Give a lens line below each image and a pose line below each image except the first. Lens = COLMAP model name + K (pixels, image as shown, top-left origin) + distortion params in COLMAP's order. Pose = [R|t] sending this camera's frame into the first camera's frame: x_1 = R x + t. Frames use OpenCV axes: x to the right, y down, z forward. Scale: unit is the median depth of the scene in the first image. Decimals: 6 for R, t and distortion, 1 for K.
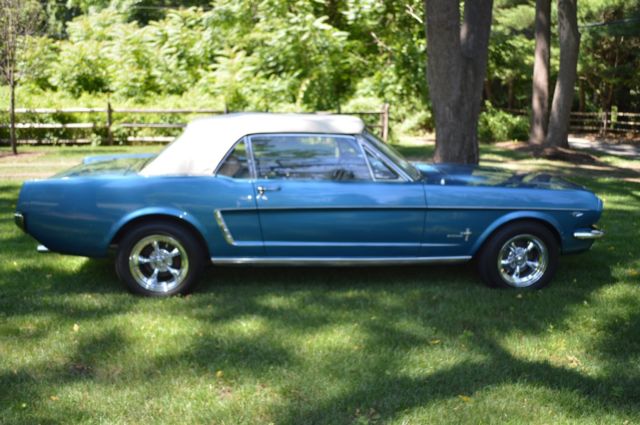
lens RADIAL K [[608.6, 0, 317.4], [0, 608.6, 211.0], [0, 0, 1]] dist [-0.052883, 0.000000]
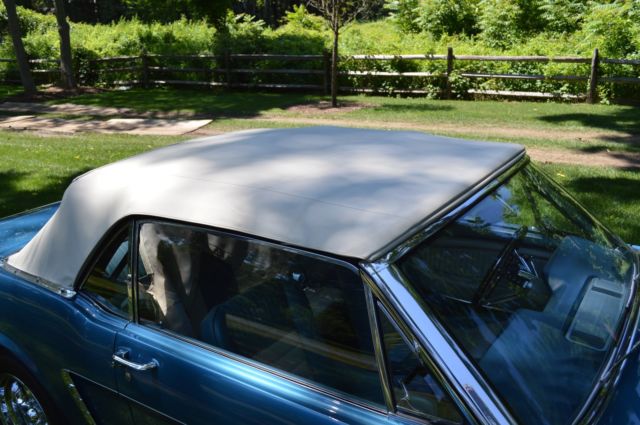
lens RADIAL K [[608.6, 0, 319.9], [0, 608.6, 208.9], [0, 0, 1]] dist [-0.052883, 0.000000]
pose [[0.777309, 0.152774, -0.610287, 0.067774], [-0.086916, 0.986843, 0.136334, -0.054967], [0.623086, -0.052930, 0.780360, 0.203660]]
